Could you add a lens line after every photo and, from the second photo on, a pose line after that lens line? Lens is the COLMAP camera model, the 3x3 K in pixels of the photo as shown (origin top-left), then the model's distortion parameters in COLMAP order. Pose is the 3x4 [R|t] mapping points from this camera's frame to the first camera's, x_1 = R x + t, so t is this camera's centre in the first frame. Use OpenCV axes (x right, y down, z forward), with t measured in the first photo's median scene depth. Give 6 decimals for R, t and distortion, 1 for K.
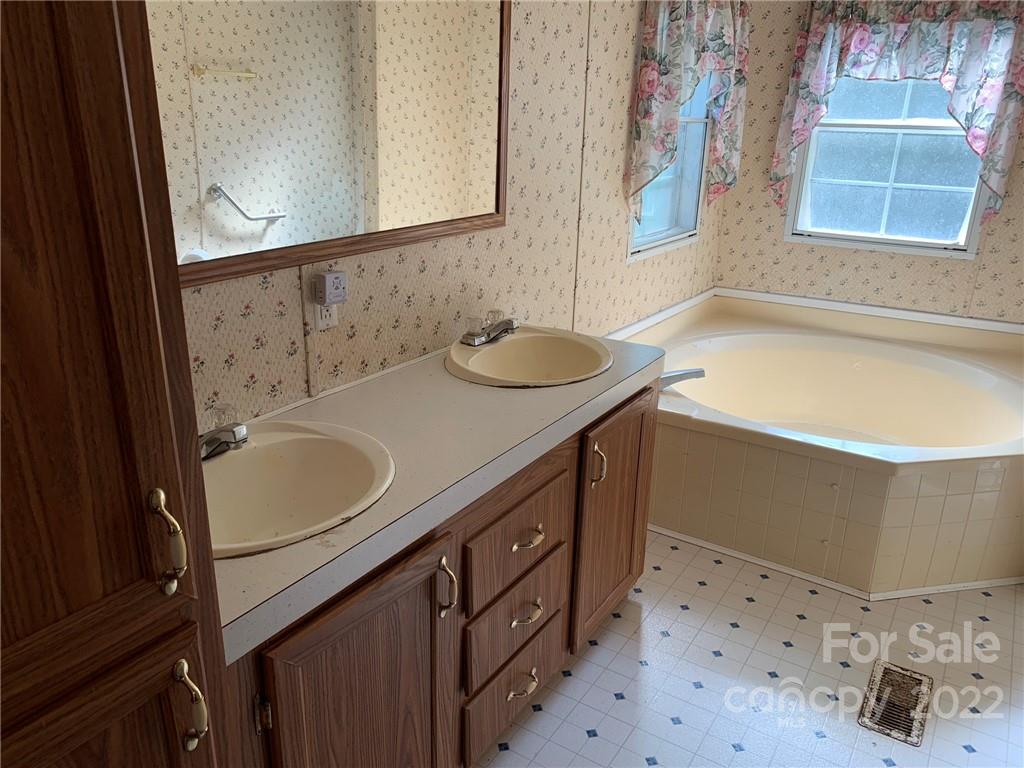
lens RADIAL K [[786.0, 0, 511.9], [0, 786.0, 402.5], [0, 0, 1]] dist [0.034726, -0.036344]
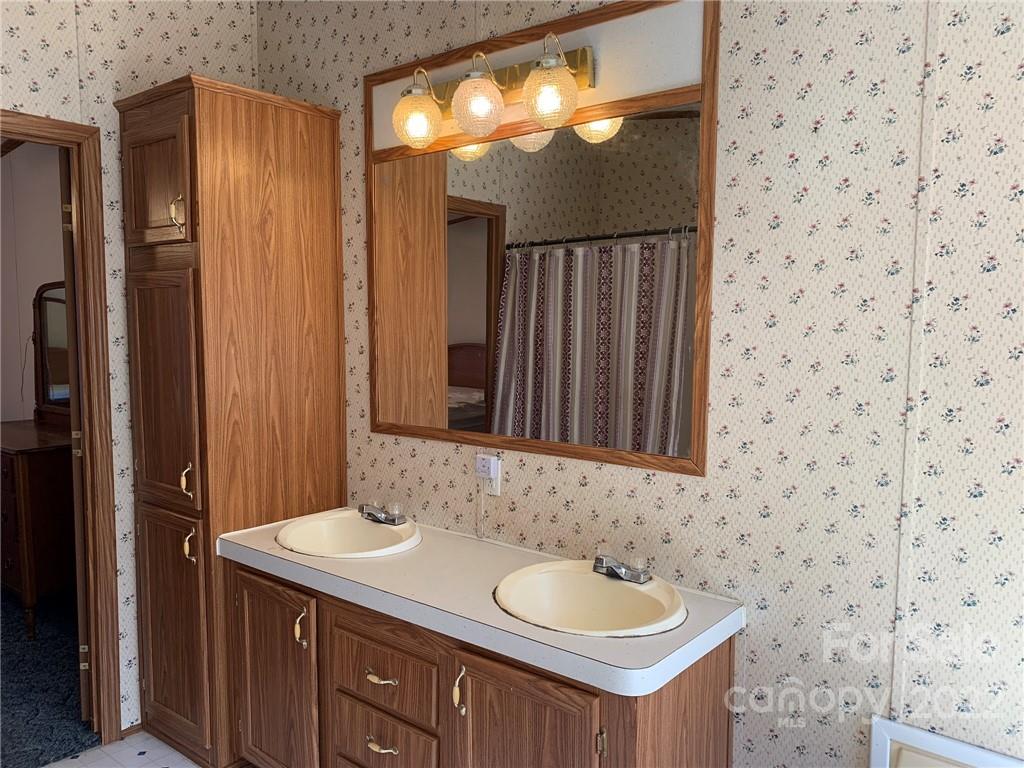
lens RADIAL K [[786.0, 0, 514.3], [0, 786.0, 383.7], [0, 0, 1]] dist [0.034726, -0.036344]
pose [[-0.121954, 0.057550, -0.990866, 0.727953], [-0.349006, 0.932077, 0.097090, -0.273206], [0.929151, 0.357659, -0.093585, 0.696659]]
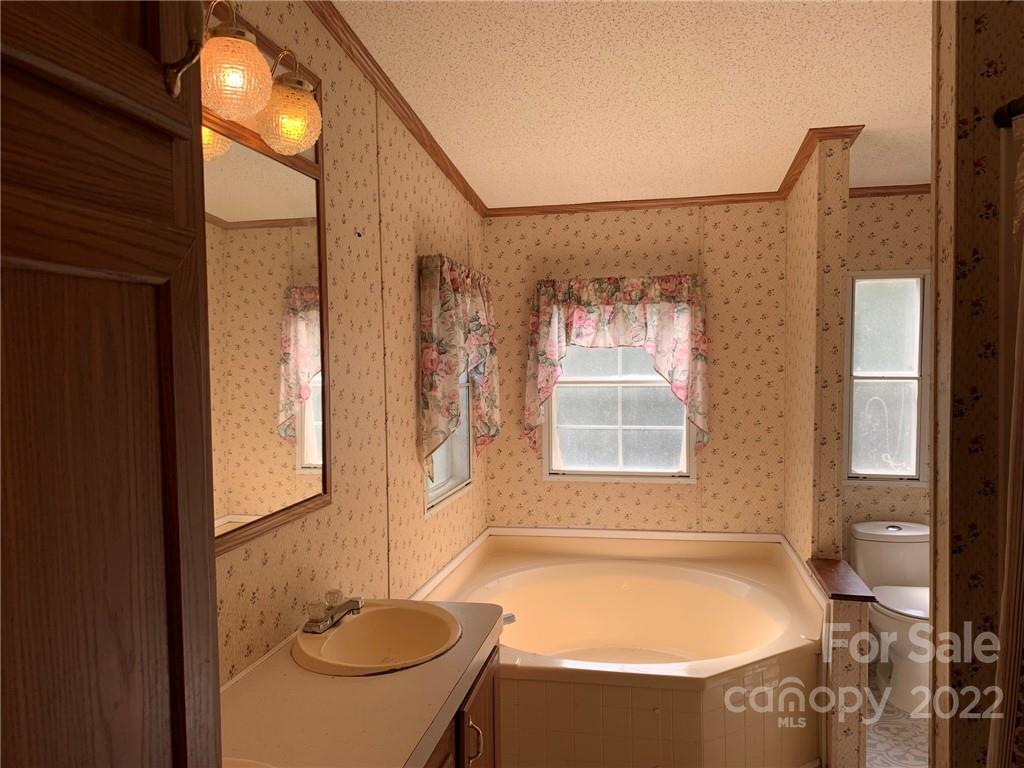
lens RADIAL K [[786.0, 0, 510.7], [0, 786.0, 389.0], [0, 0, 1]] dist [0.034726, -0.036344]
pose [[0.932254, -0.052271, 0.358008, -0.122285], [0.157797, 0.949180, -0.272318, -0.042064], [-0.325580, 0.310363, 0.893125, -0.027579]]
